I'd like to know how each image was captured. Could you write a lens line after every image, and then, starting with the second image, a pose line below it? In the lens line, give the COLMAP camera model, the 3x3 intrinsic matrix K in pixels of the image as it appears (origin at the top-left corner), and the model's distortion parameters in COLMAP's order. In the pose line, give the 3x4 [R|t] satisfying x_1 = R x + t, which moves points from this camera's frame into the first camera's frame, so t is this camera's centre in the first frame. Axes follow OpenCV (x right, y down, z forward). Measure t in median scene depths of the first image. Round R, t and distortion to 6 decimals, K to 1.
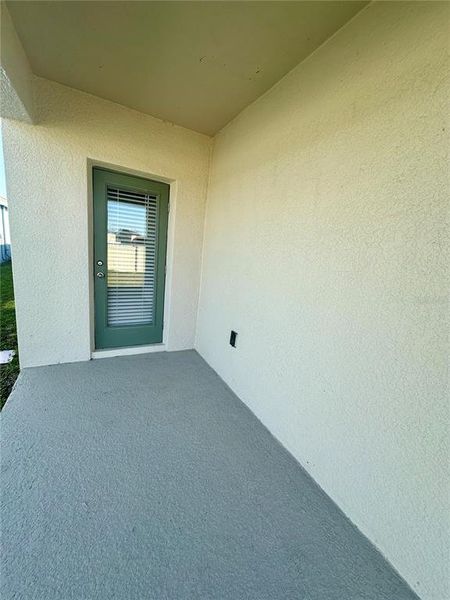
lens RADIAL K [[243.9, 0, 226.7], [0, 243.9, 300.0], [0, 0, 1]] dist [-0.000620, -0.000139]
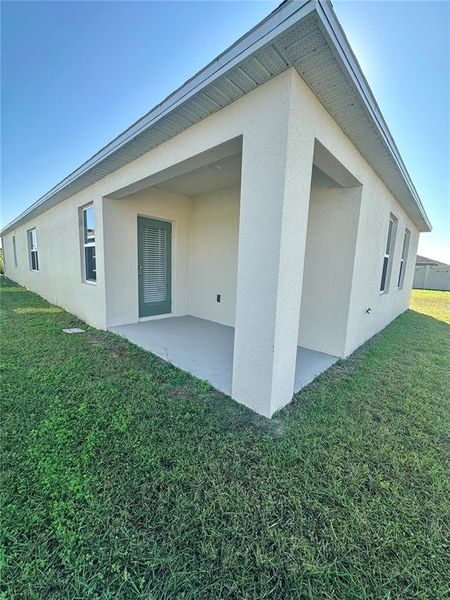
lens RADIAL K [[239.4, 0, 224.9], [0, 239.4, 300.0], [0, 0, 1]] dist [-0.000095, -0.000024]
pose [[0.949053, -0.104797, 0.297181, -0.443204], [0.115966, 0.993049, -0.020155, 0.183251], [-0.293003, 0.053591, 0.954608, -0.802282]]
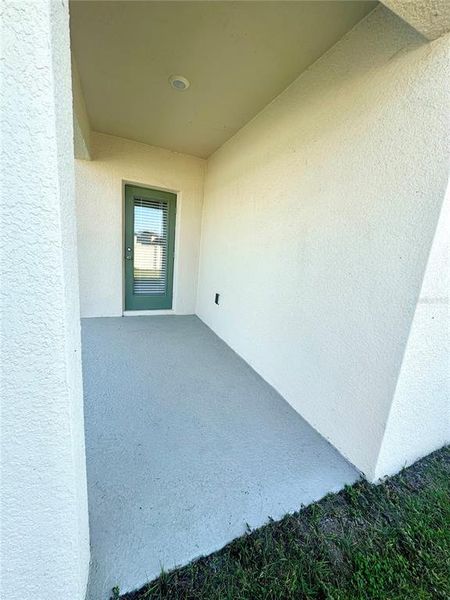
lens RADIAL K [[239.4, 0, 224.9], [0, 239.4, 300.0], [0, 0, 1]] dist [-0.000095, -0.000024]
pose [[0.996880, 0.004520, -0.078797, 0.155899], [-0.004731, 0.999986, -0.002499, 0.141482], [0.078785, 0.002864, 0.996888, -0.358720]]
